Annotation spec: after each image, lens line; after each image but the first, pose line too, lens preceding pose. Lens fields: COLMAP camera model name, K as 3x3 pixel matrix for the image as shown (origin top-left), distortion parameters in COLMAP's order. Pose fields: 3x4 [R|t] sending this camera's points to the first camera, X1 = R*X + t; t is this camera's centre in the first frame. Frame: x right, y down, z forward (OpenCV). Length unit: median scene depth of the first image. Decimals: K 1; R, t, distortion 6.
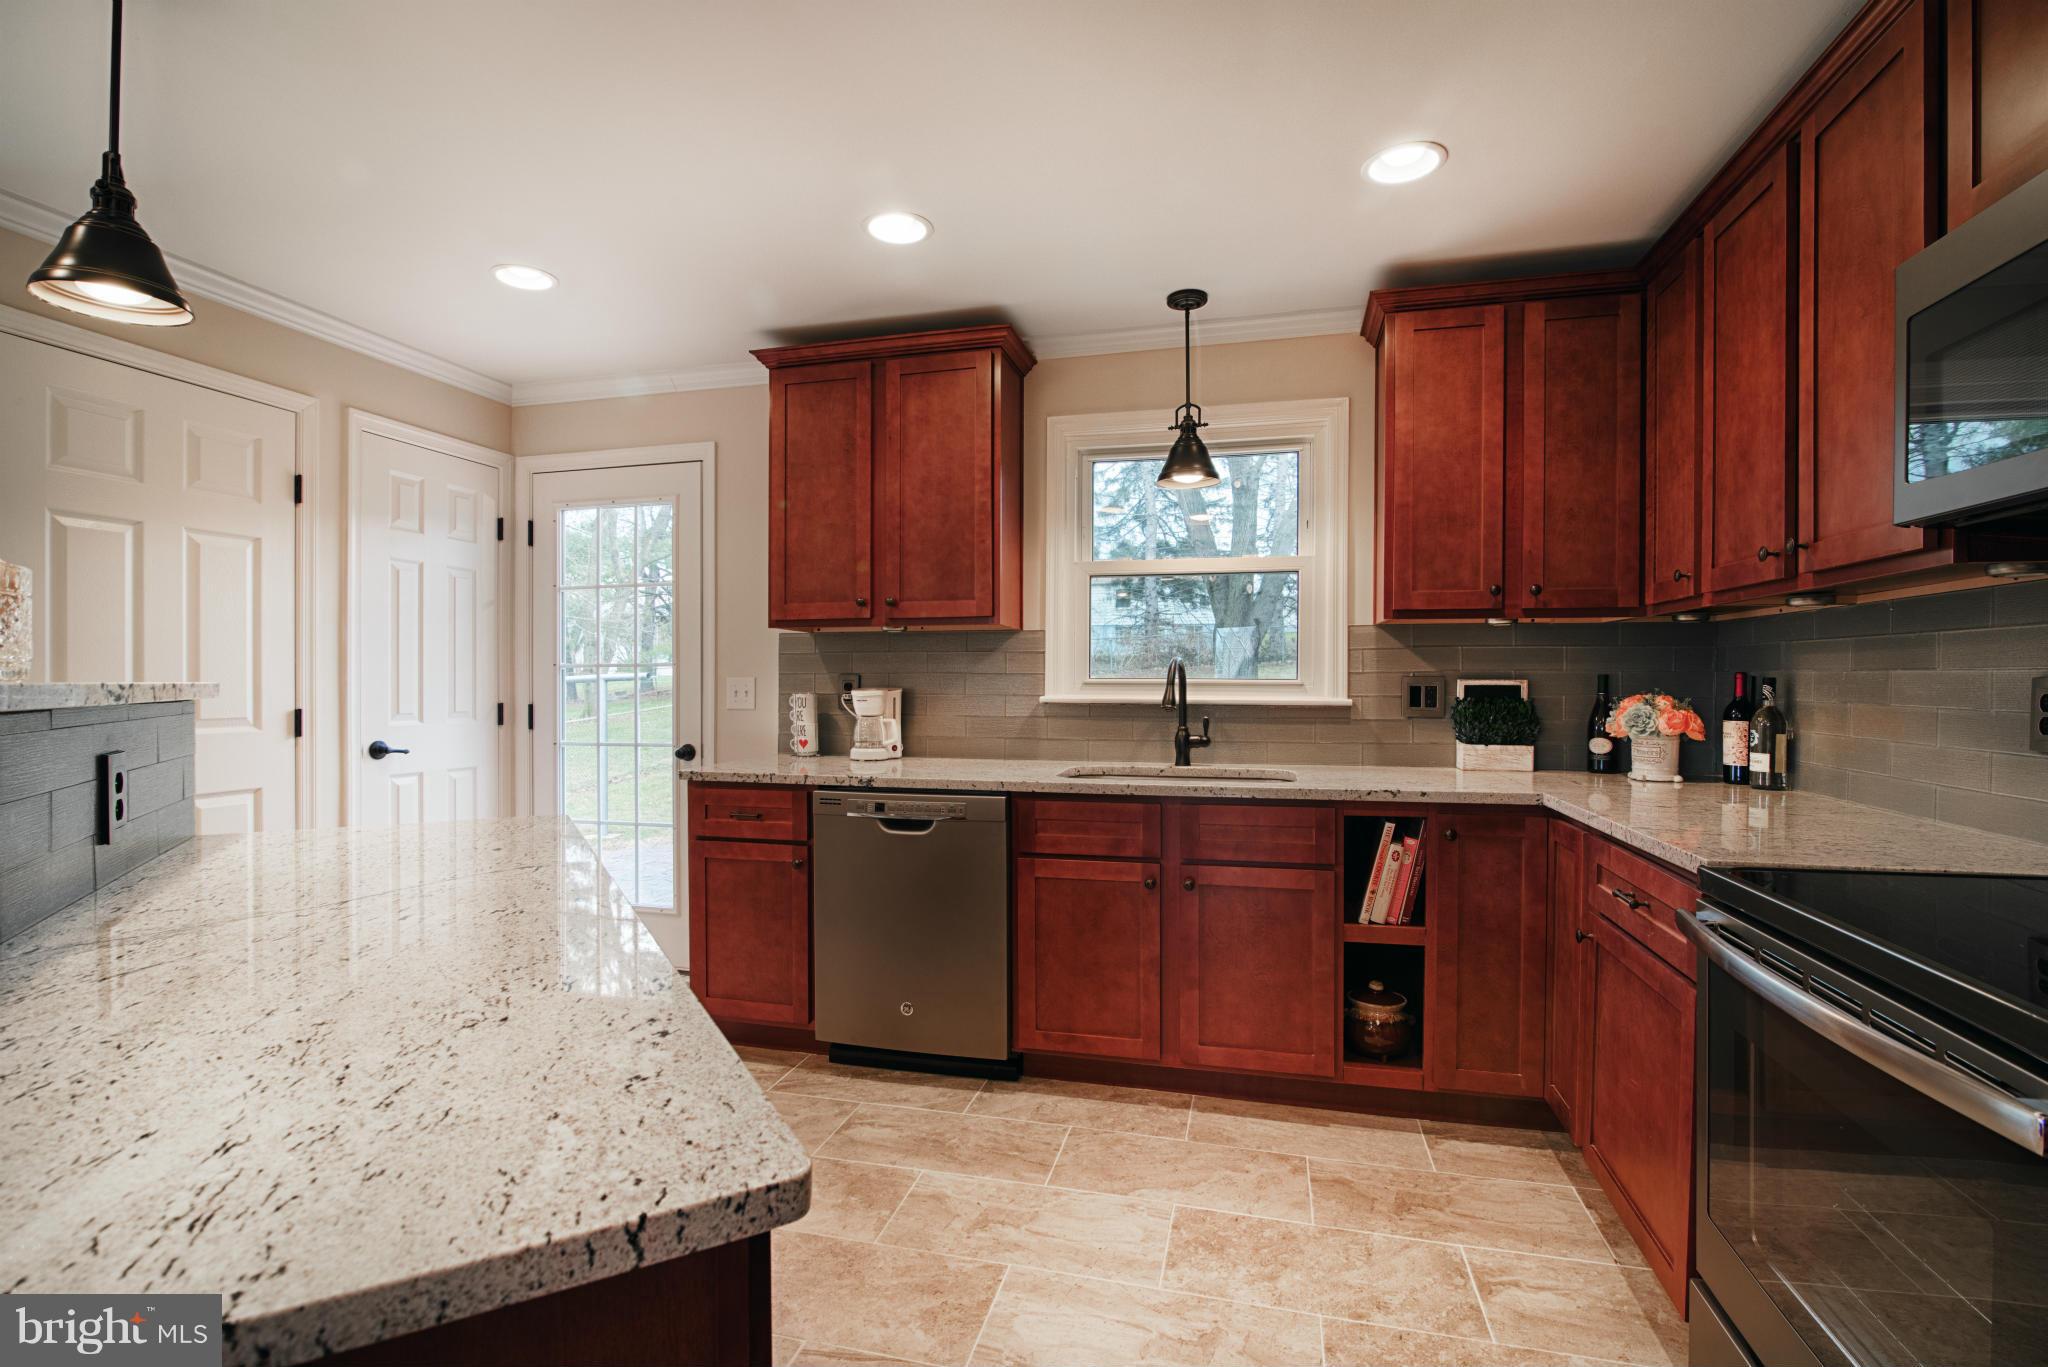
lens RADIAL K [[939.6, 0, 1016.8], [0, 939.6, 683.9], [0, 0, 1]] dist [-0.014270, -0.000197]
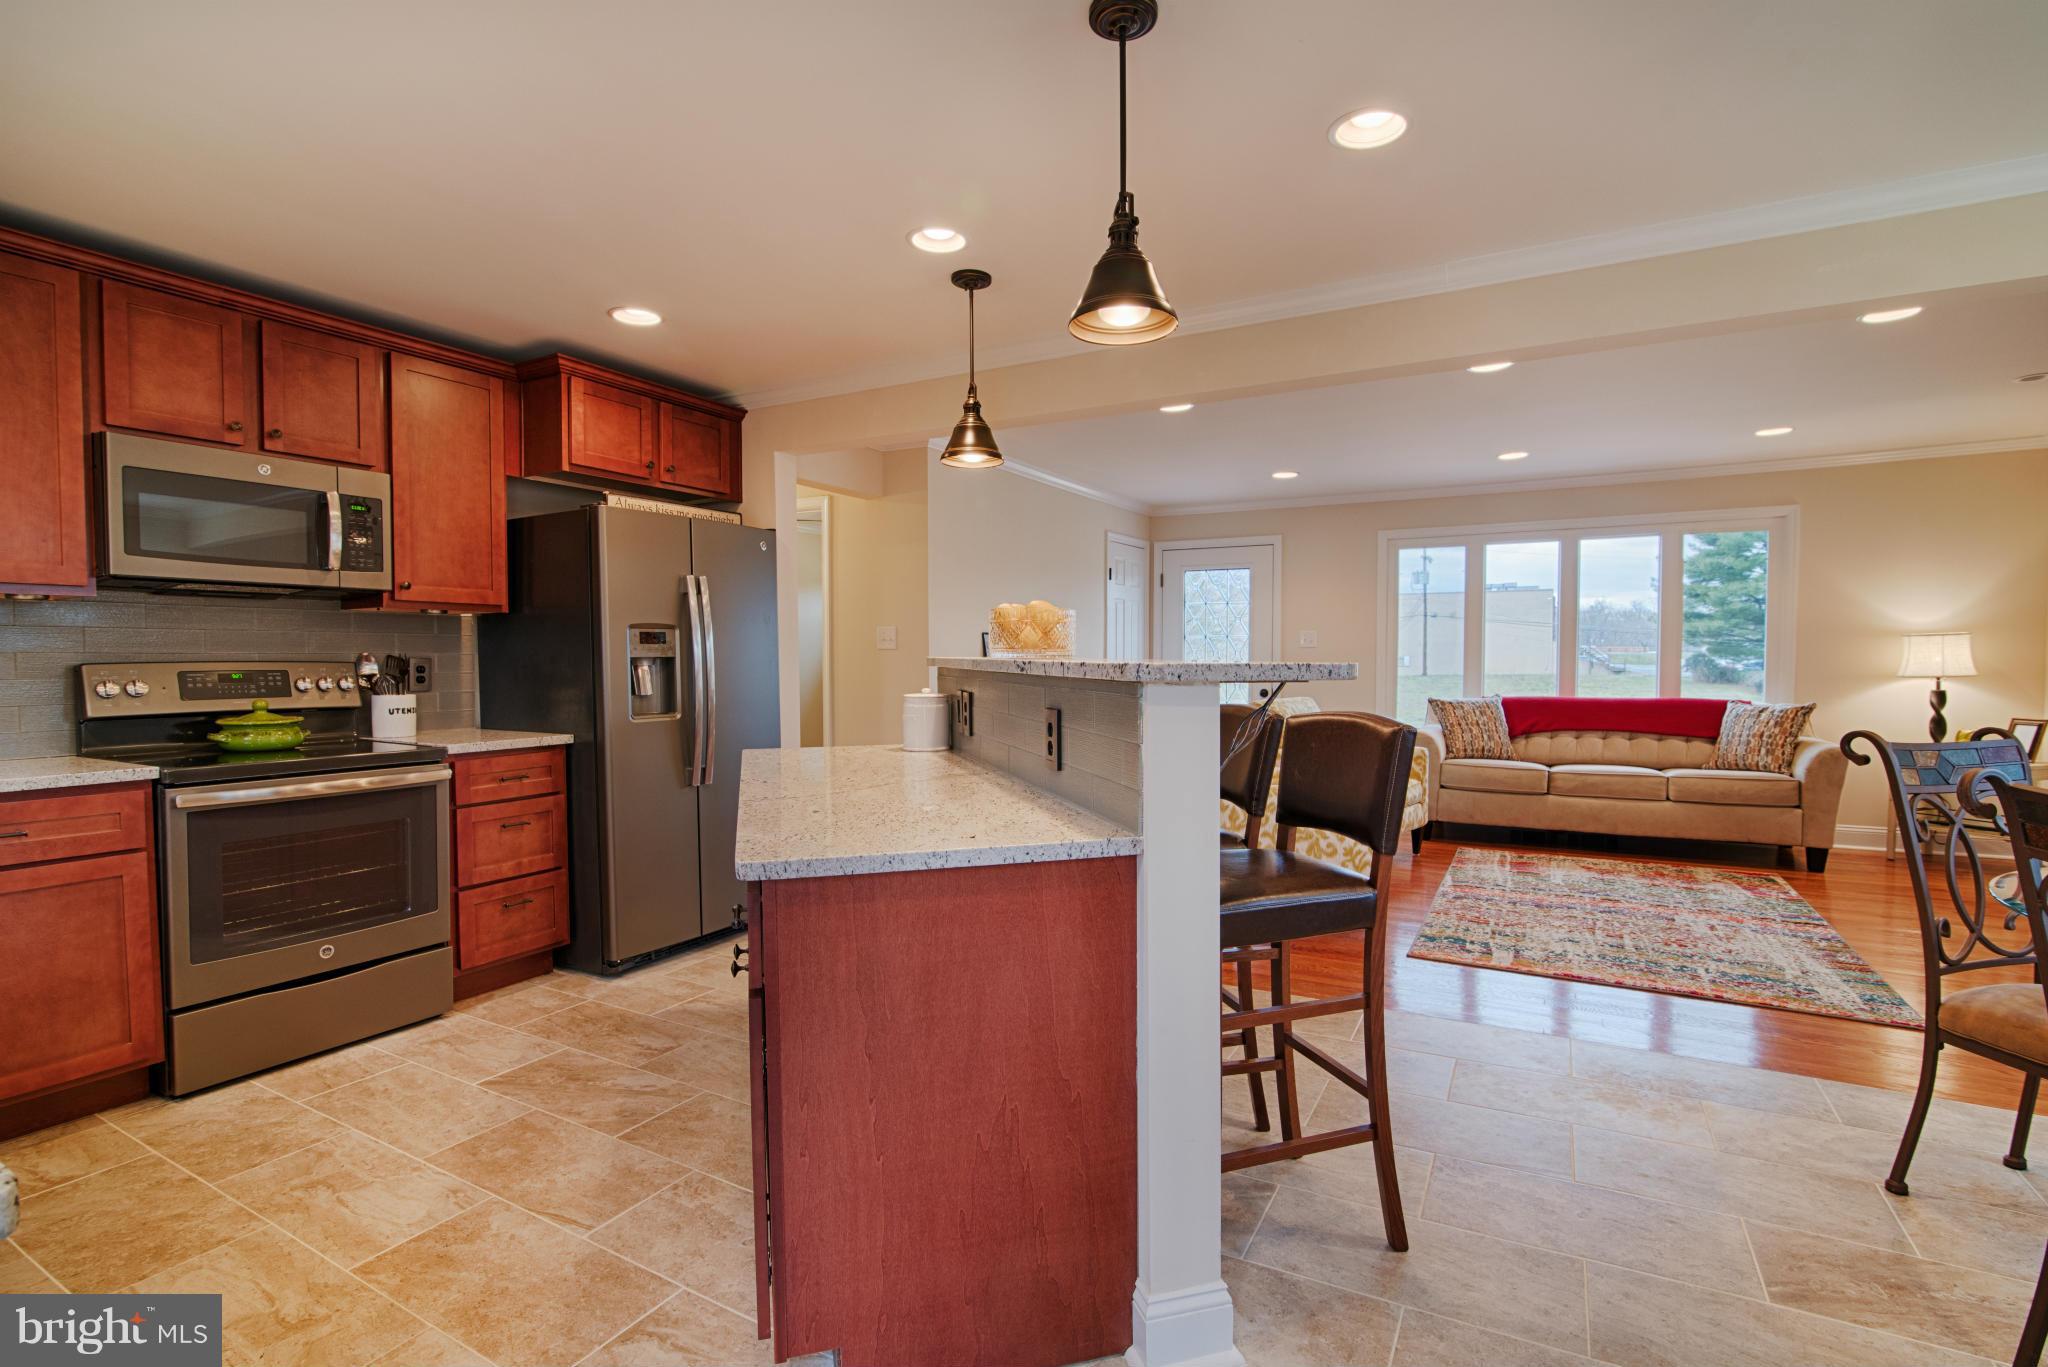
lens RADIAL K [[939.6, 0, 1034.3], [0, 939.6, 686.2], [0, 0, 1]] dist [-0.014270, -0.000197]
pose [[-0.969425, -0.005445, 0.245327, -0.565509], [0.003607, 0.999330, 0.036433, -0.006354], [-0.245361, 0.036204, -0.968756, 1.057623]]
